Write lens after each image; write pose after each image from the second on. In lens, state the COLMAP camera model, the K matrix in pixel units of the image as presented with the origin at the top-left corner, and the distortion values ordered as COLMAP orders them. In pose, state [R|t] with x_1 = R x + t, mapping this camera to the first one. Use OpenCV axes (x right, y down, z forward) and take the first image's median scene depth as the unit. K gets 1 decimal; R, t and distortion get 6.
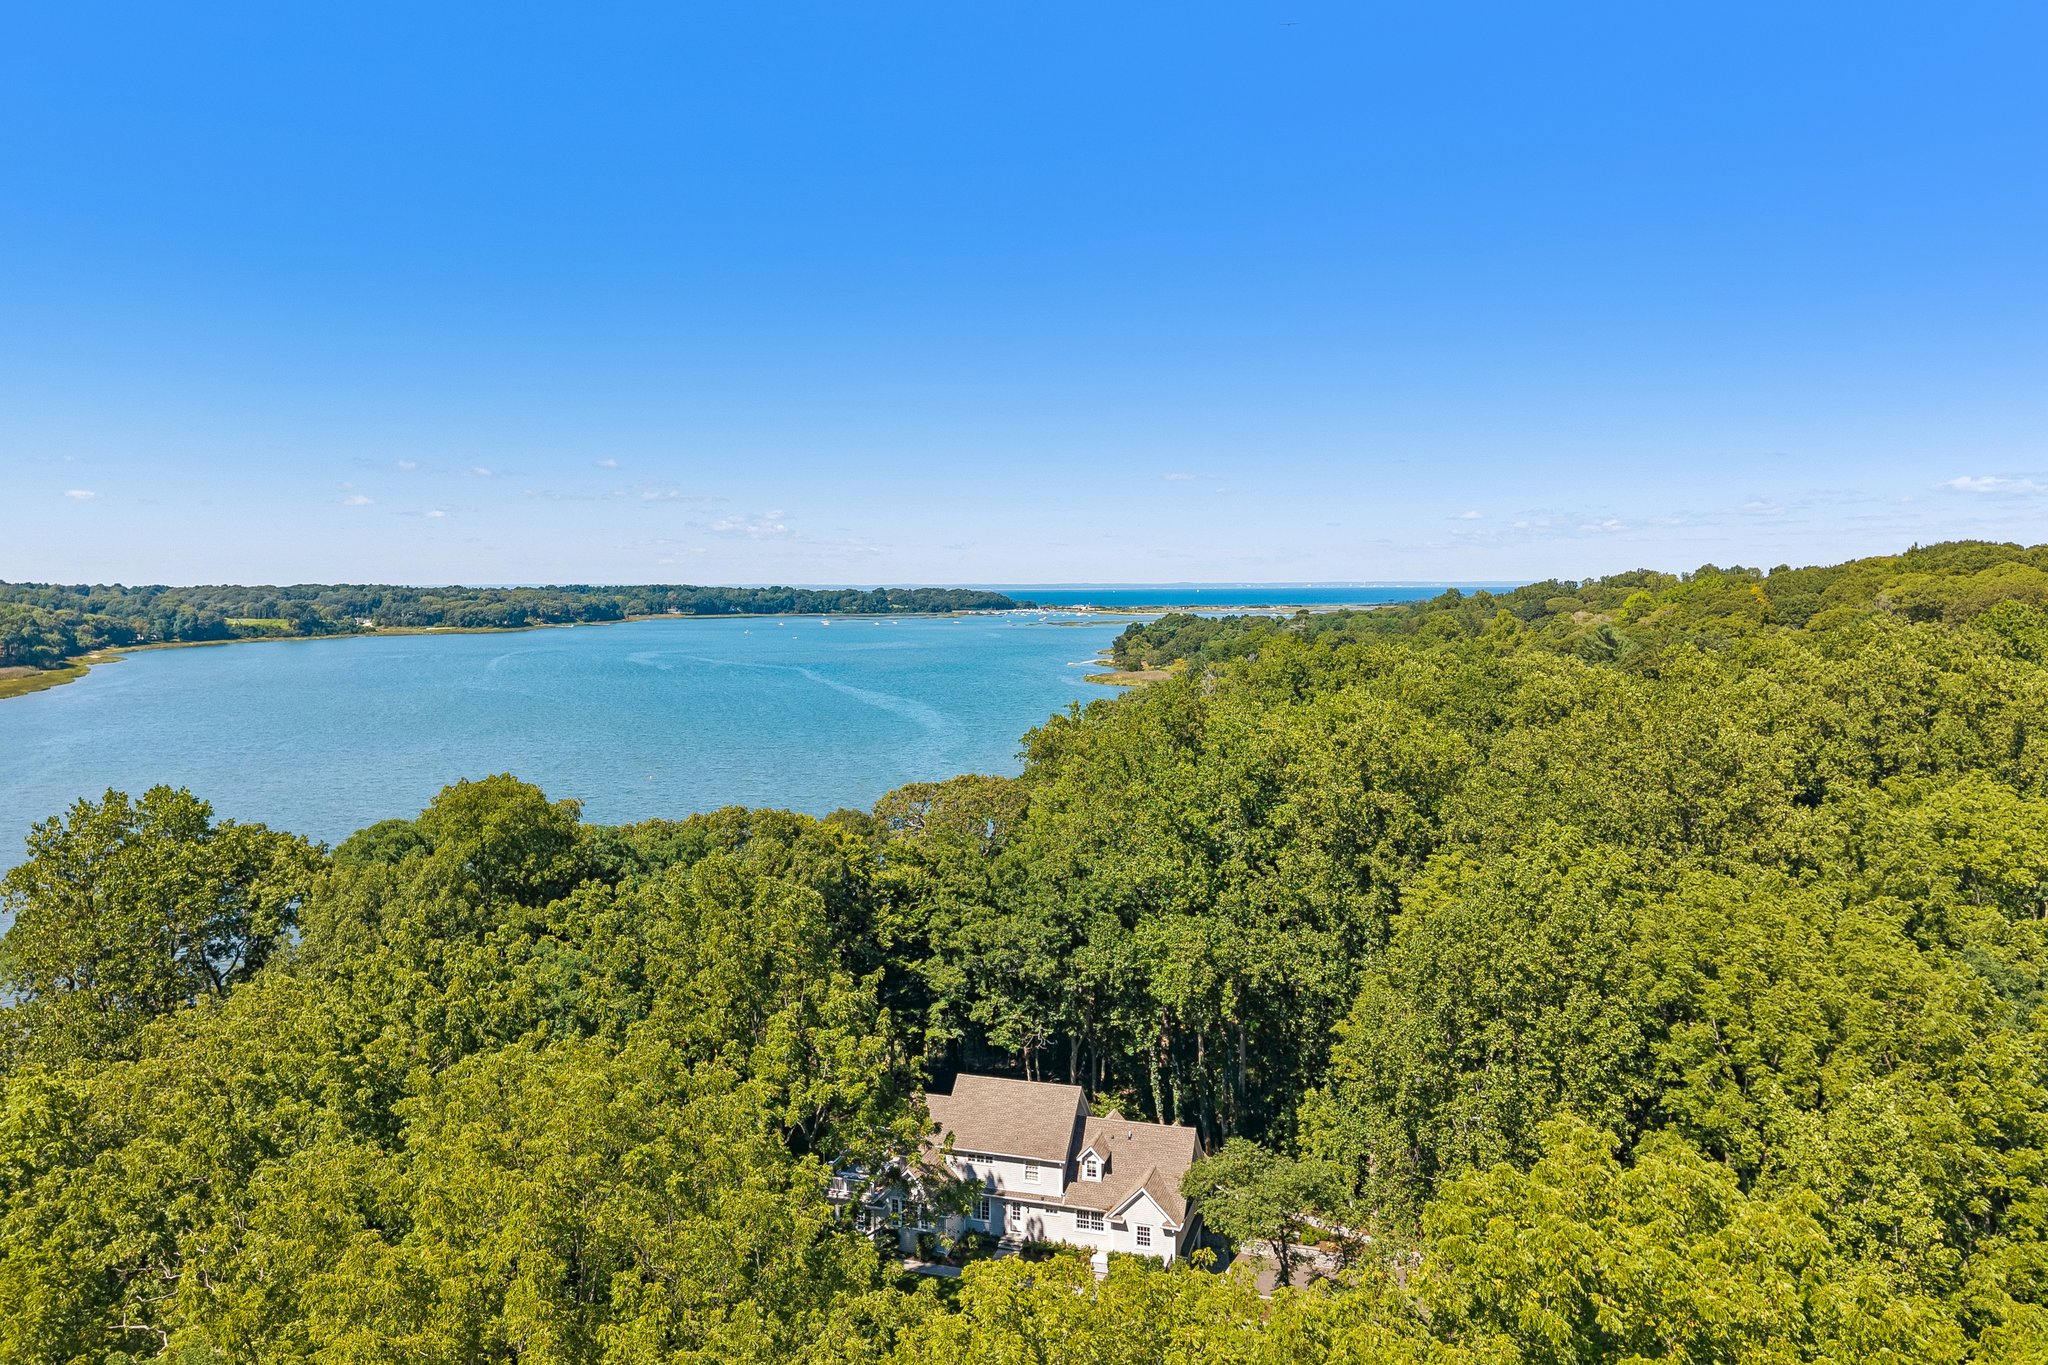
lens RADIAL K [[1411.1, 0, 1024.0], [0, 1411.1, 682.5], [0, 0, 1]] dist [0.045353, -0.060934]
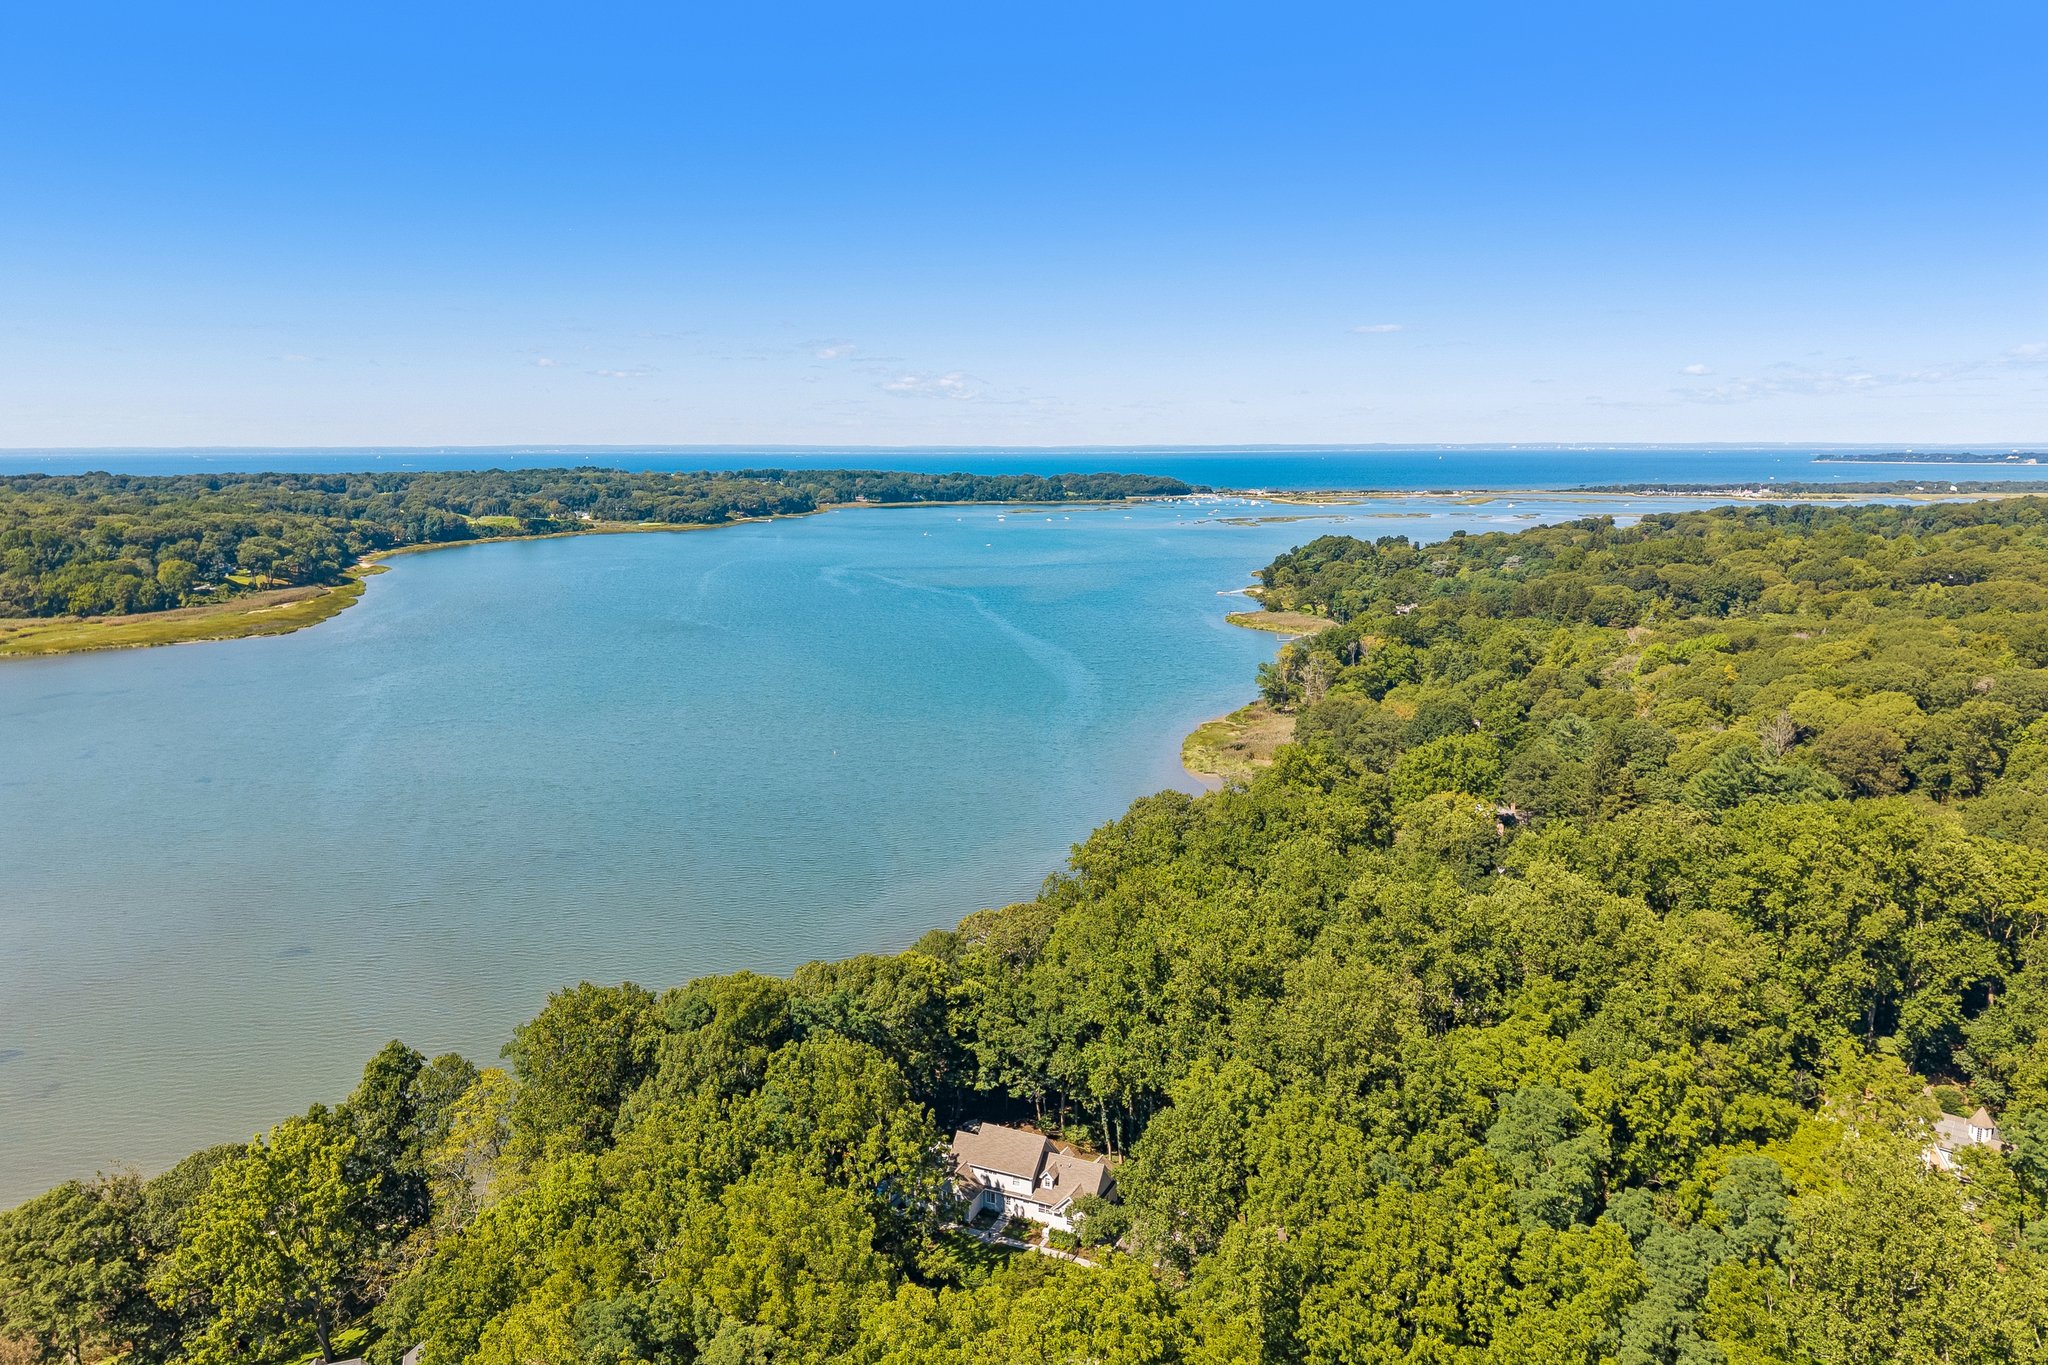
lens RADIAL K [[1436.0, 0, 1026.4], [0, 1436.0, 666.3], [0, 0, 1]] dist [0.046621, -0.069718]
pose [[0.991443, 0.023207, -0.128458, 0.246641], [-0.010866, 0.995326, 0.095956, -0.515353], [0.130085, -0.093739, 0.987062, -0.819340]]
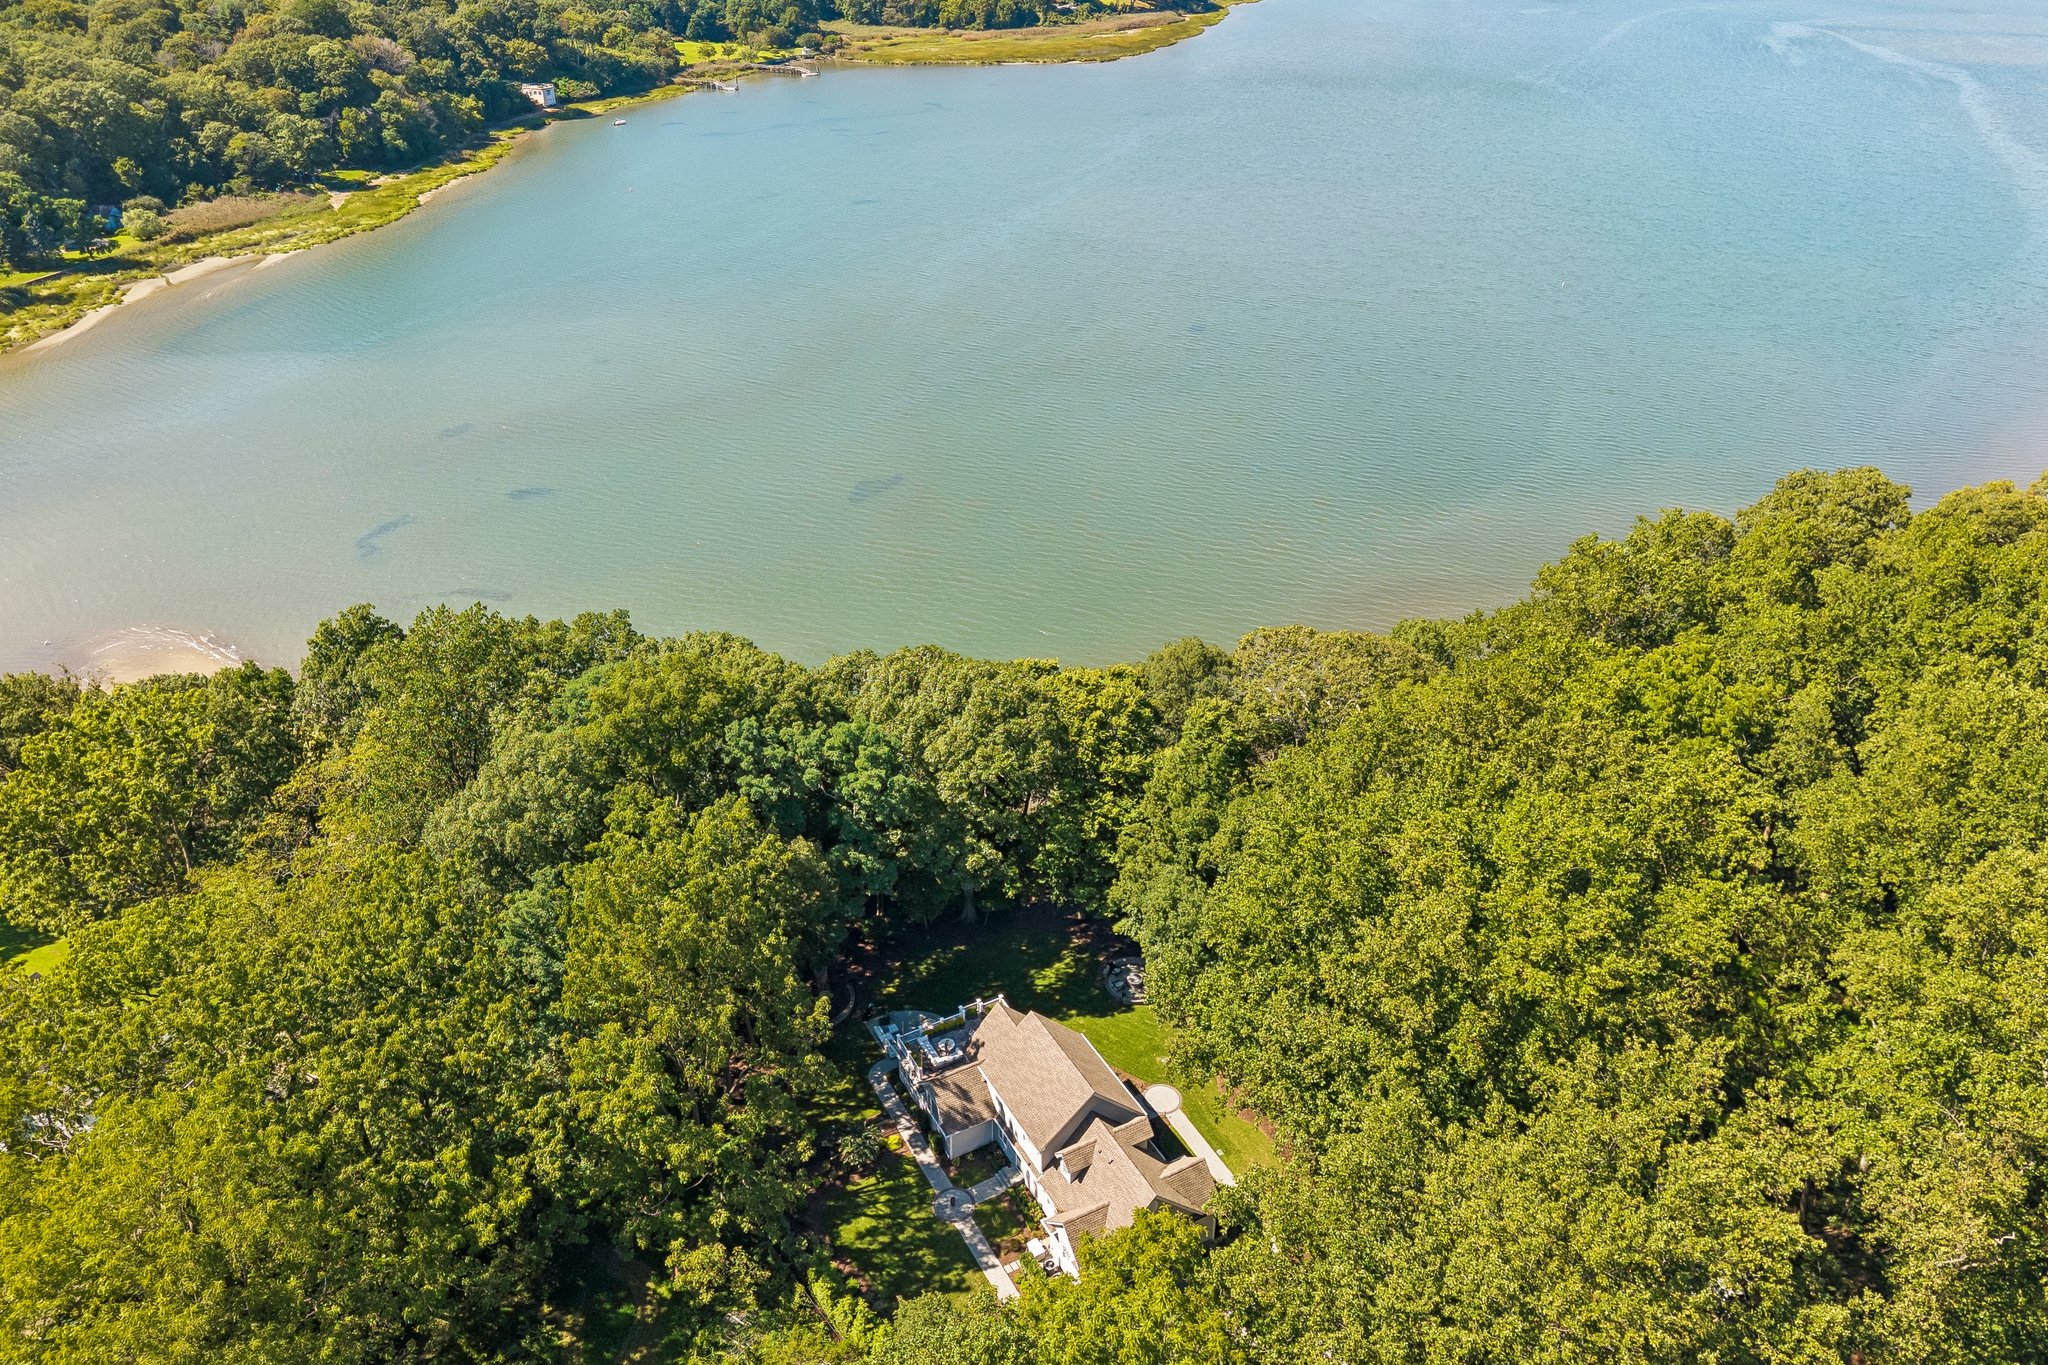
lens RADIAL K [[1415.7, 0, 1022.2], [0, 1415.7, 678.5], [0, 0, 1]] dist [0.038391, -0.045070]
pose [[0.710990, 0.352370, -0.608546, 0.513311], [-0.045383, 0.886582, 0.460339, -0.434182], [0.701736, -0.299679, 0.646343, 0.422150]]
